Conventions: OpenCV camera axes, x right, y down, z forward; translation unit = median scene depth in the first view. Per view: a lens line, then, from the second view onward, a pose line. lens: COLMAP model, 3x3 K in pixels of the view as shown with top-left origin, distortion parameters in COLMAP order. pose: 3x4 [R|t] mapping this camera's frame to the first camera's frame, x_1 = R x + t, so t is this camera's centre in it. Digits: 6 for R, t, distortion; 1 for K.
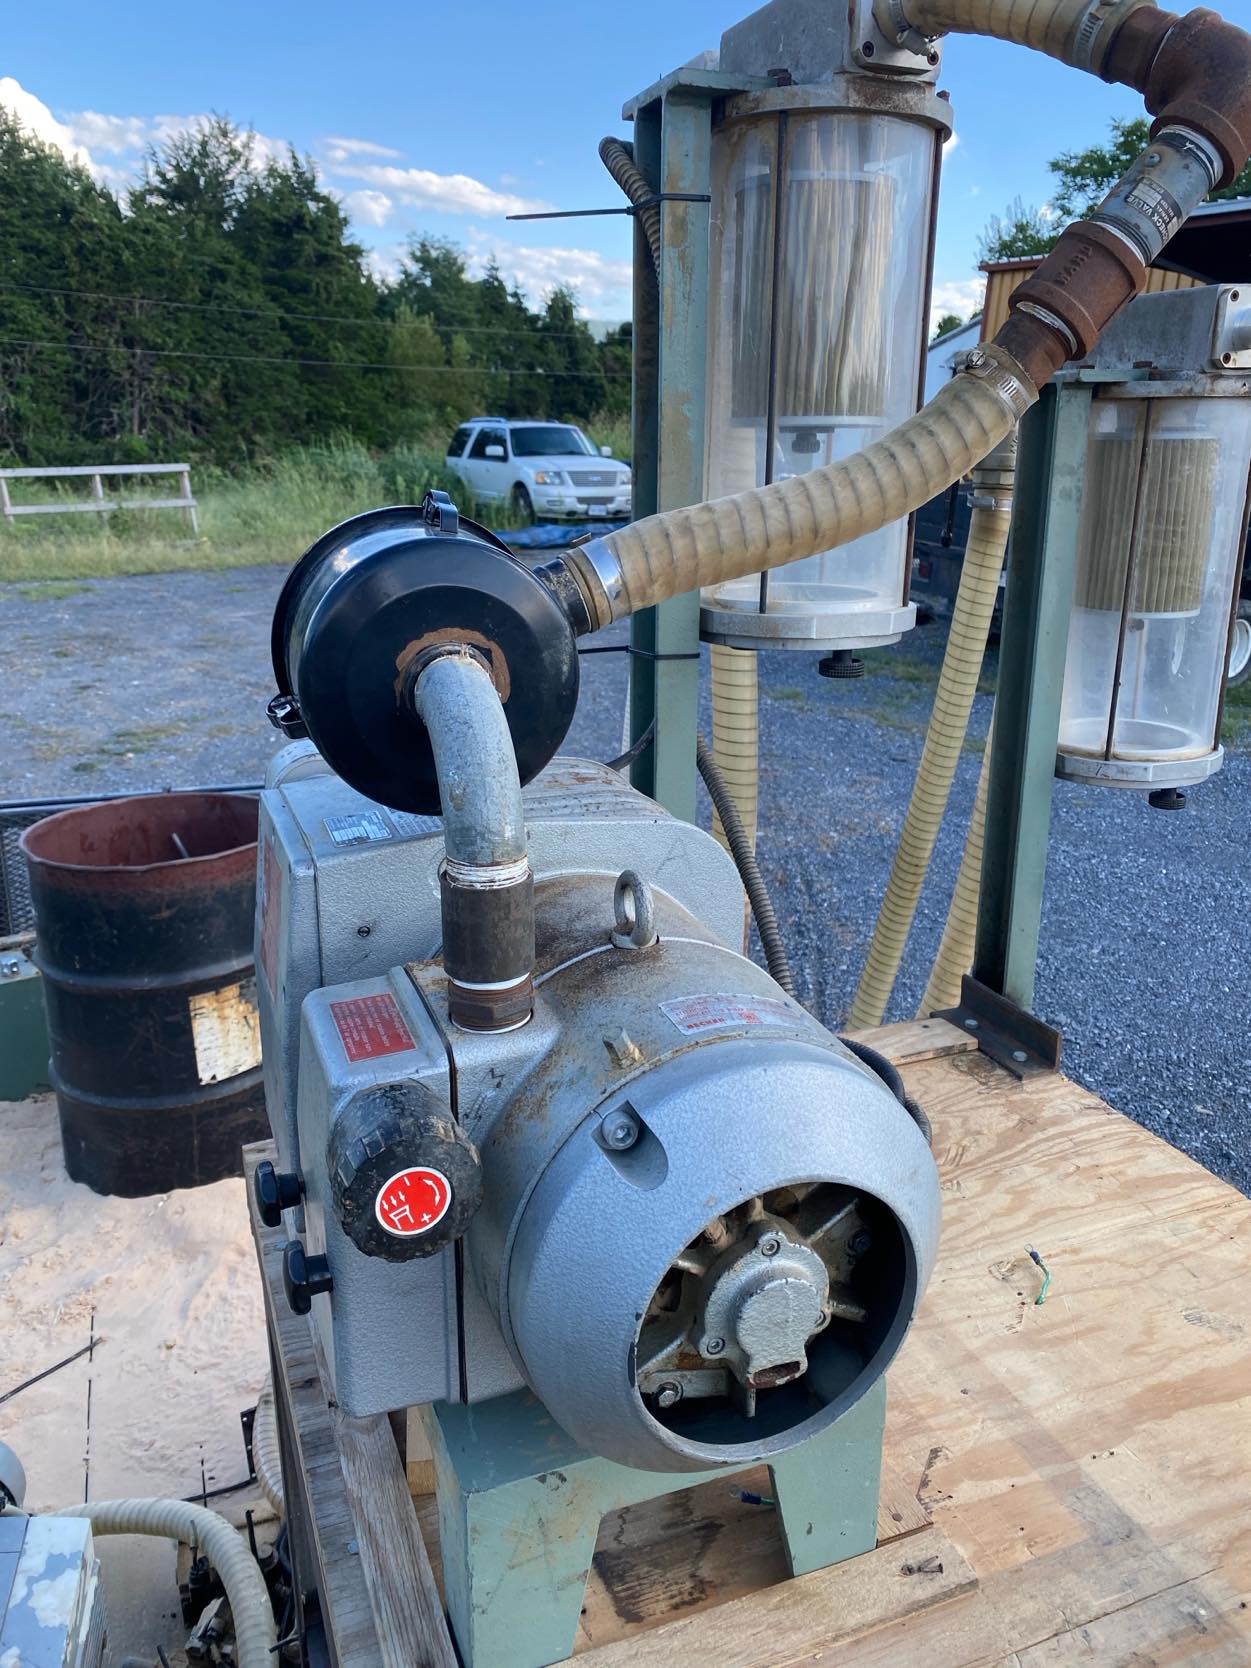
lens RADIAL K [[1271.3, 0, 624.5], [0, 1271.3, 830.8], [0, 0, 1]] dist [-0.002205, -0.000439]
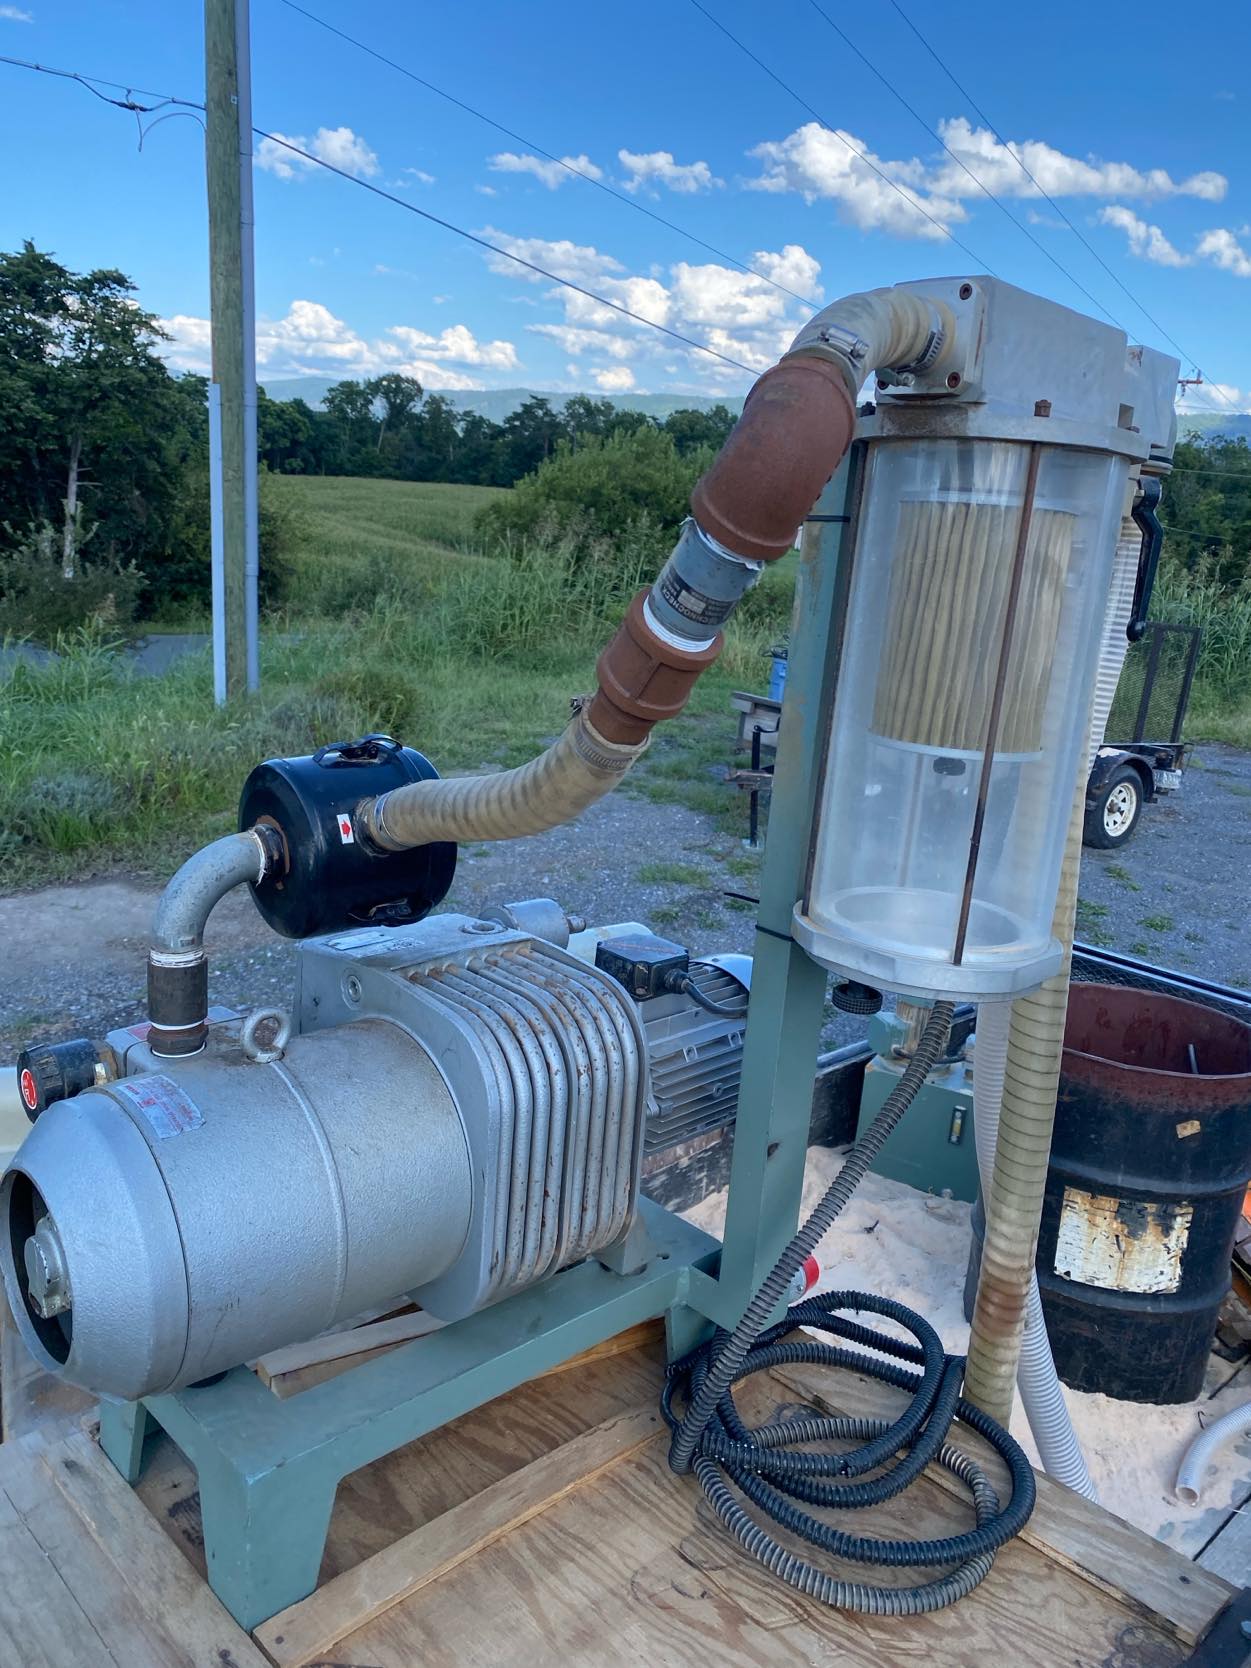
lens RADIAL K [[1271.3, 0, 624.1], [0, 1271.3, 834.1], [0, 0, 1]] dist [-0.002205, -0.000439]
pose [[0.388634, 0.231524, -0.891830, 0.358673], [-0.338676, 0.936052, 0.095419, -0.108717], [0.856891, 0.264958, 0.442194, 0.168572]]
